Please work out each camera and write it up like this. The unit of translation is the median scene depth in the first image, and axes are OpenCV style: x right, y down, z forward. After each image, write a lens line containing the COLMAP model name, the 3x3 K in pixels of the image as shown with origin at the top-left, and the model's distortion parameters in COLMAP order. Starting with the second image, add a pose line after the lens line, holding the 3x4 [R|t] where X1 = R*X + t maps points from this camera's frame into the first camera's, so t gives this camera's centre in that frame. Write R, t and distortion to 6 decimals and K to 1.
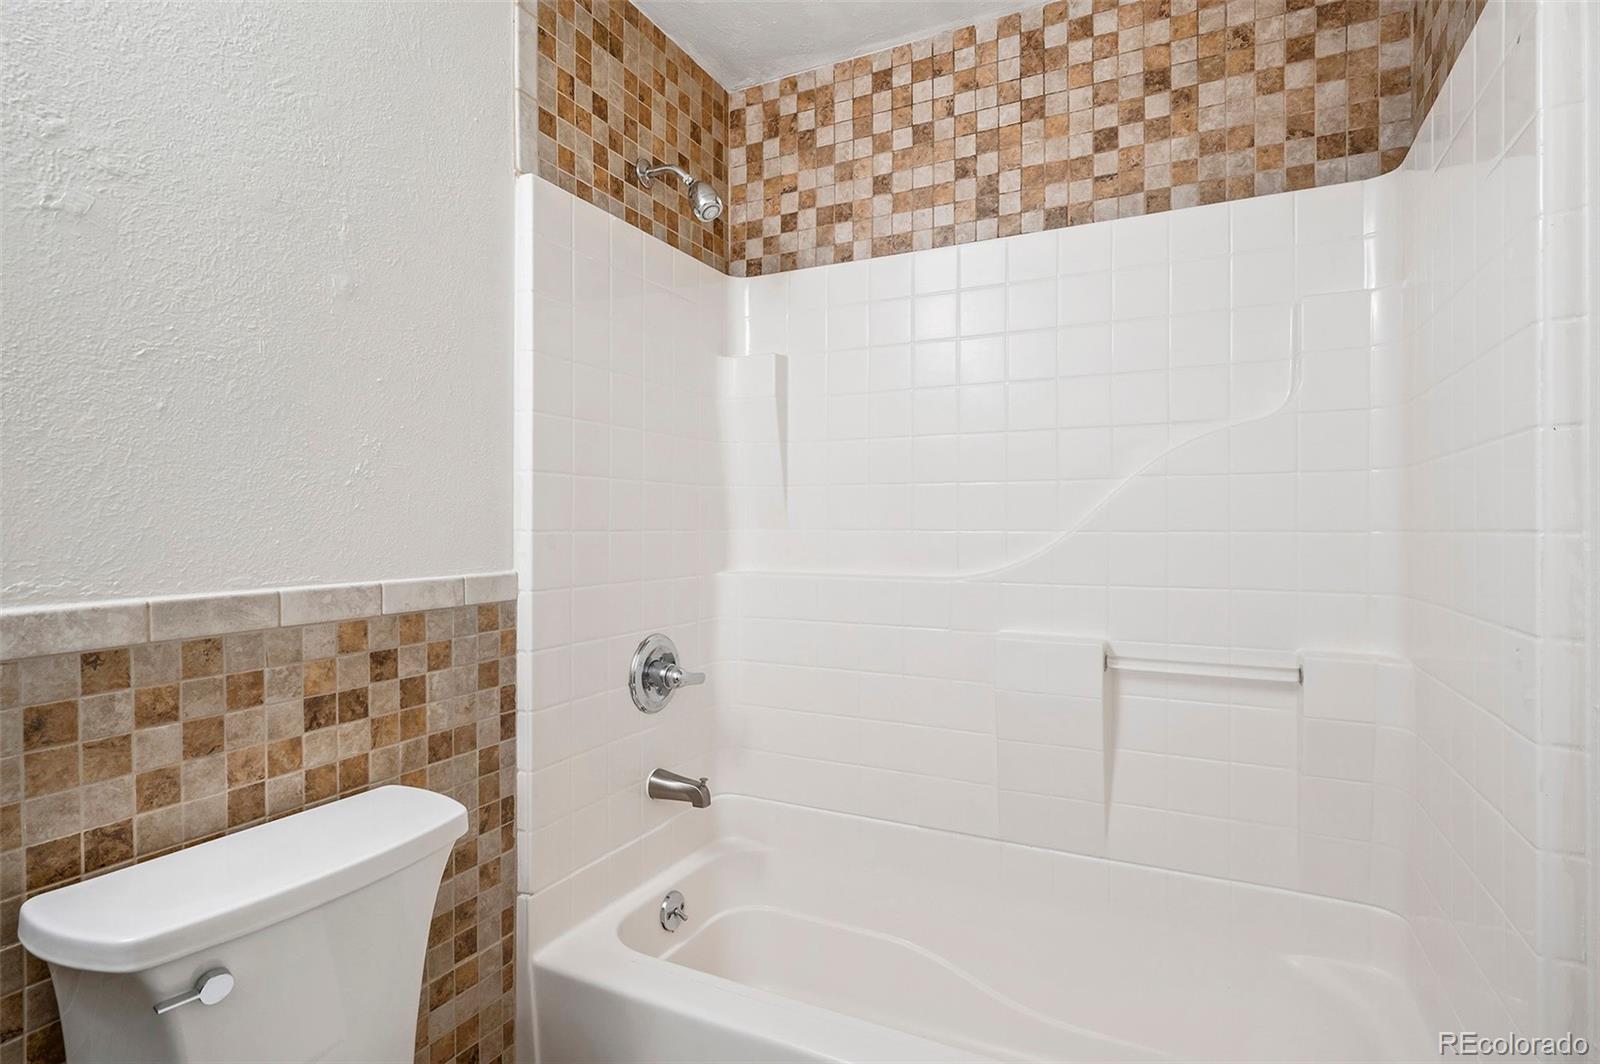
lens RADIAL K [[829.9, 0, 800.6], [0, 829.9, 529.1], [0, 0, 1]] dist [-0.000529, -0.000248]
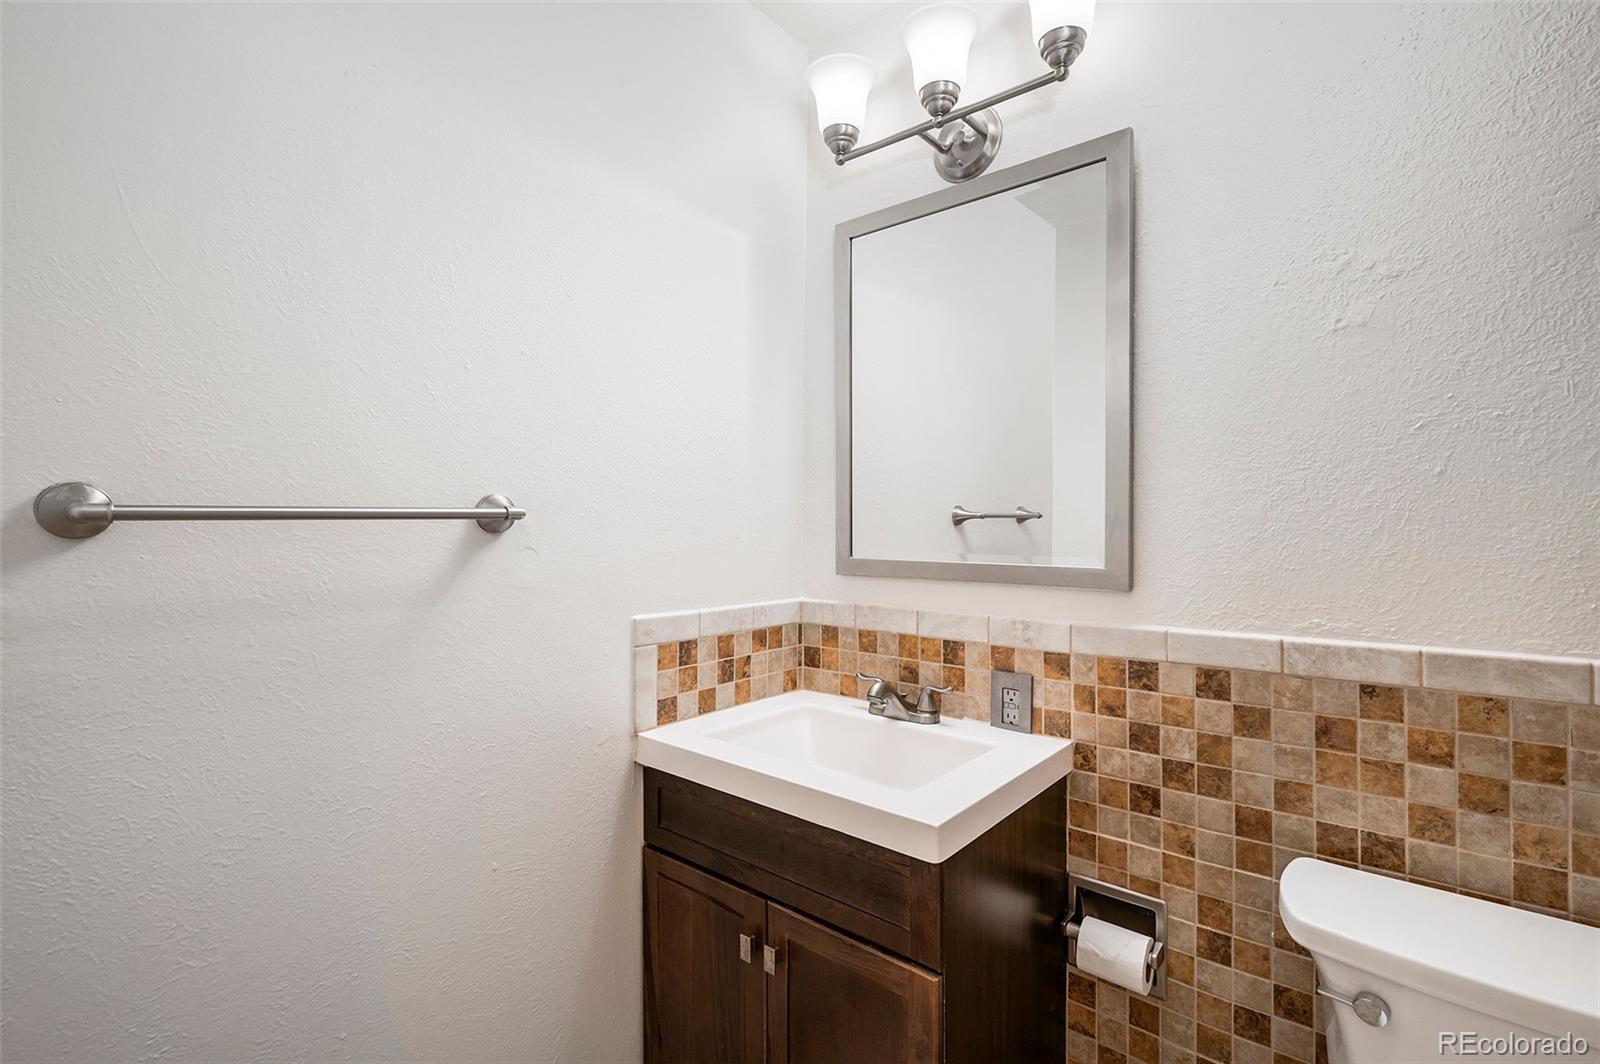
lens RADIAL K [[723.8, 0, 801.3], [0, 723.8, 530.0], [0, 0, 1]] dist [-0.003072, 0.000937]
pose [[-0.245274, 0.006470, -0.969432, 0.349908], [-0.002553, 0.999970, 0.007320, -0.078245], [0.969450, 0.004271, -0.245250, 0.440255]]
